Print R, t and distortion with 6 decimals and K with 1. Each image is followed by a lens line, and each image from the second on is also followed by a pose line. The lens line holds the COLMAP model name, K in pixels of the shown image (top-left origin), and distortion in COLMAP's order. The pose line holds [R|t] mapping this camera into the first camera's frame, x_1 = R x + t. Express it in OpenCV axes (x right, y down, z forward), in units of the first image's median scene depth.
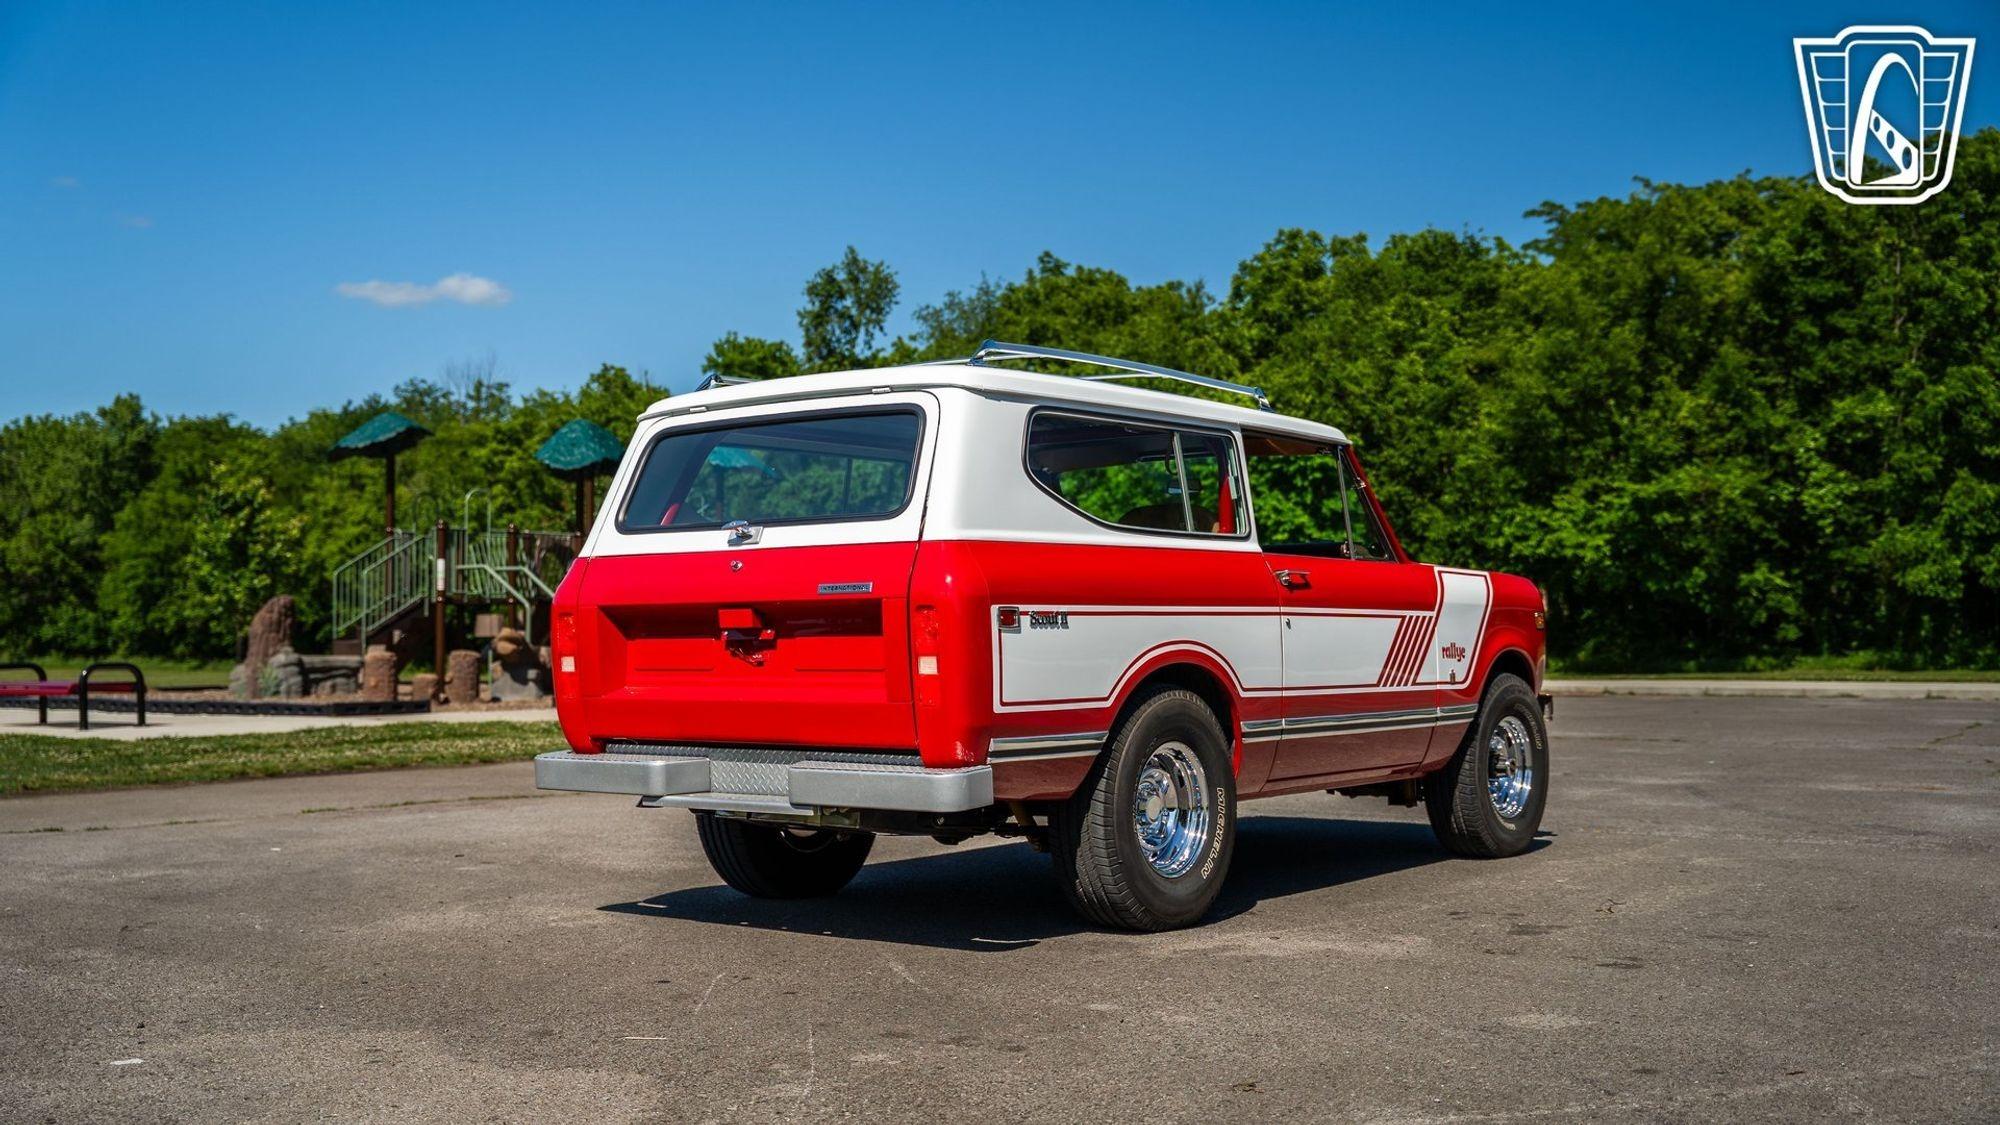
lens RADIAL K [[1941.6, 0, 971.3], [0, 1941.6, 569.7], [0, 0, 1]] dist [-0.016352, 0.000000]
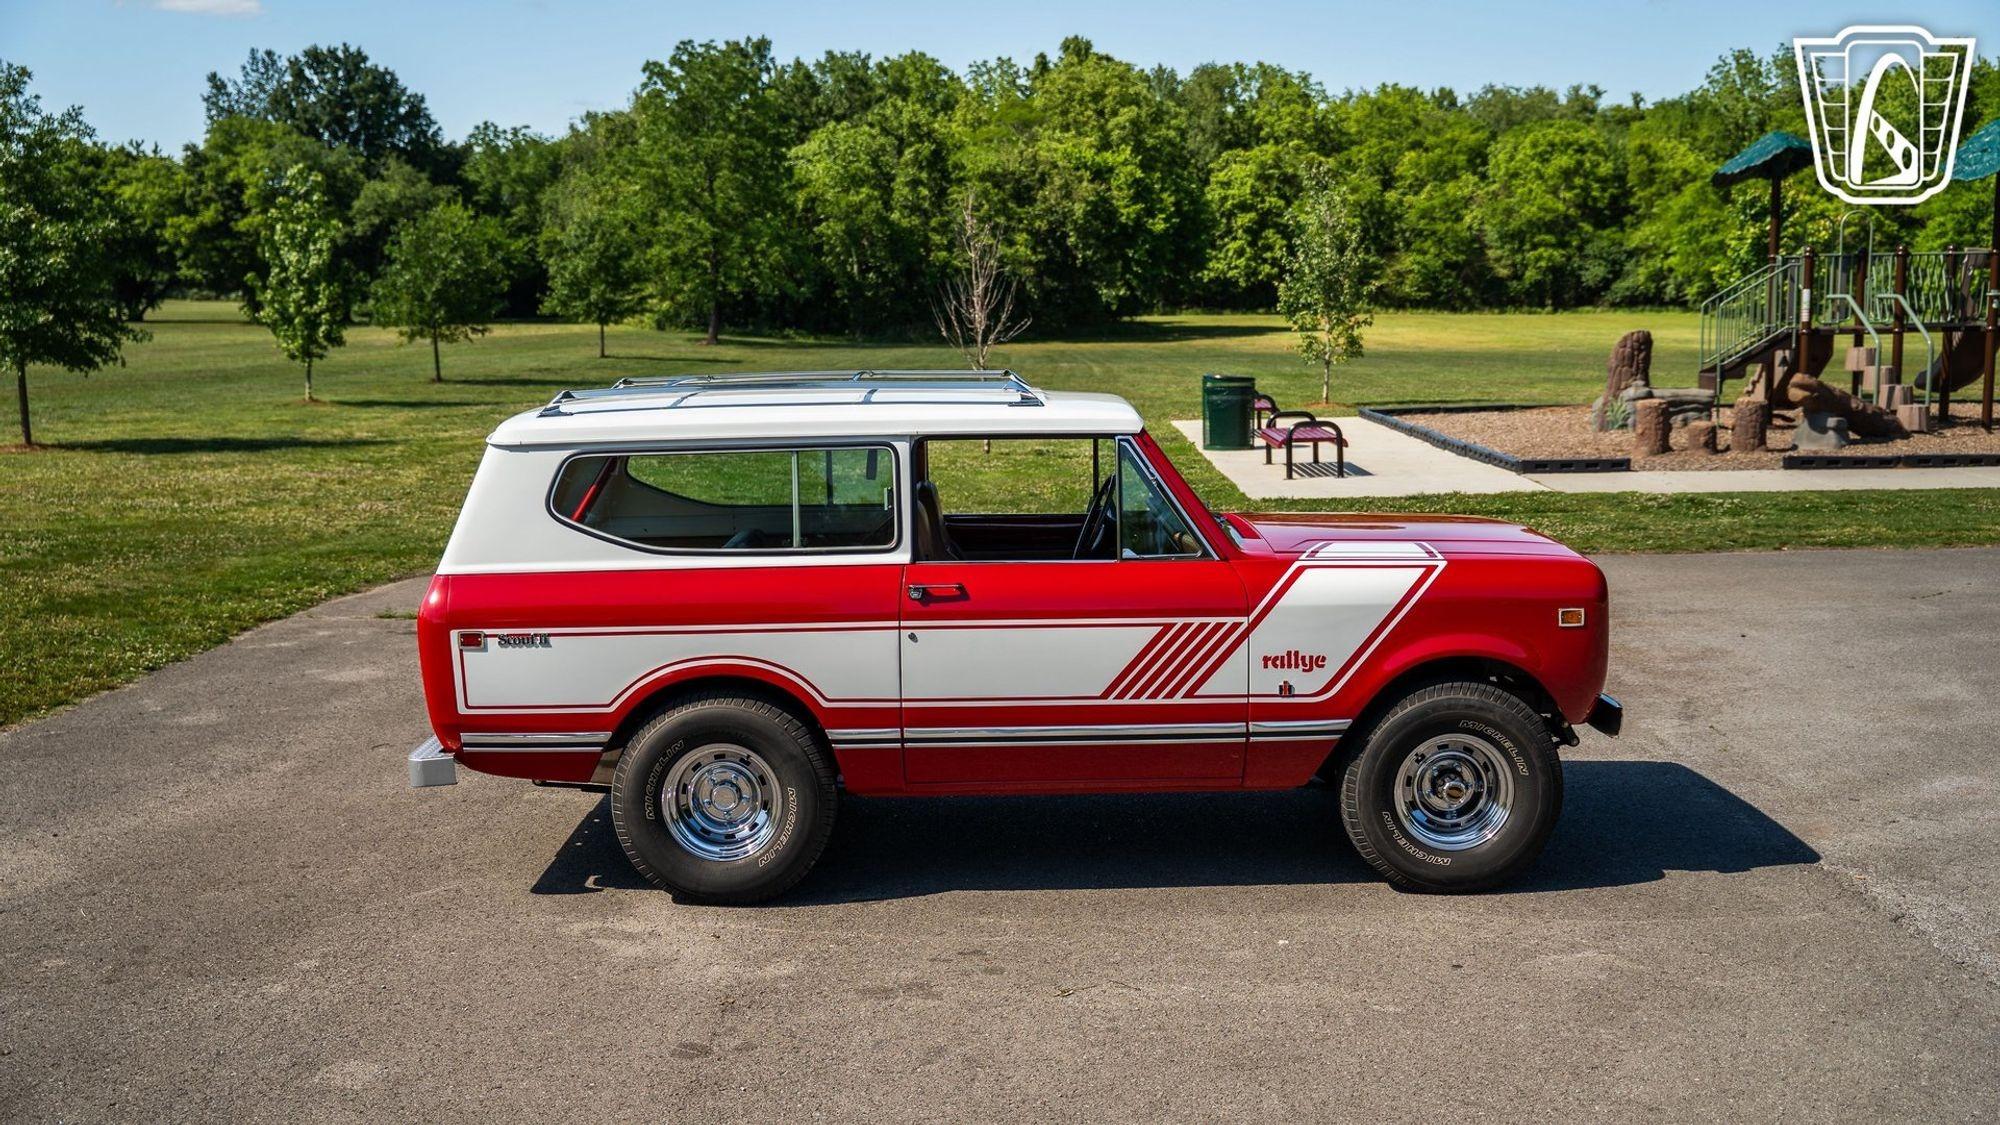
lens RADIAL K [[1941.6, 0, 1013.7], [0, 1941.6, 551.5], [0, 0, 1]] dist [-0.016352, 0.000000]
pose [[0.638235, 0.093685, -0.764120, 0.226192], [0.037730, 0.987568, 0.152595, -0.039623], [0.768916, -0.126222, 0.626766, 0.094820]]
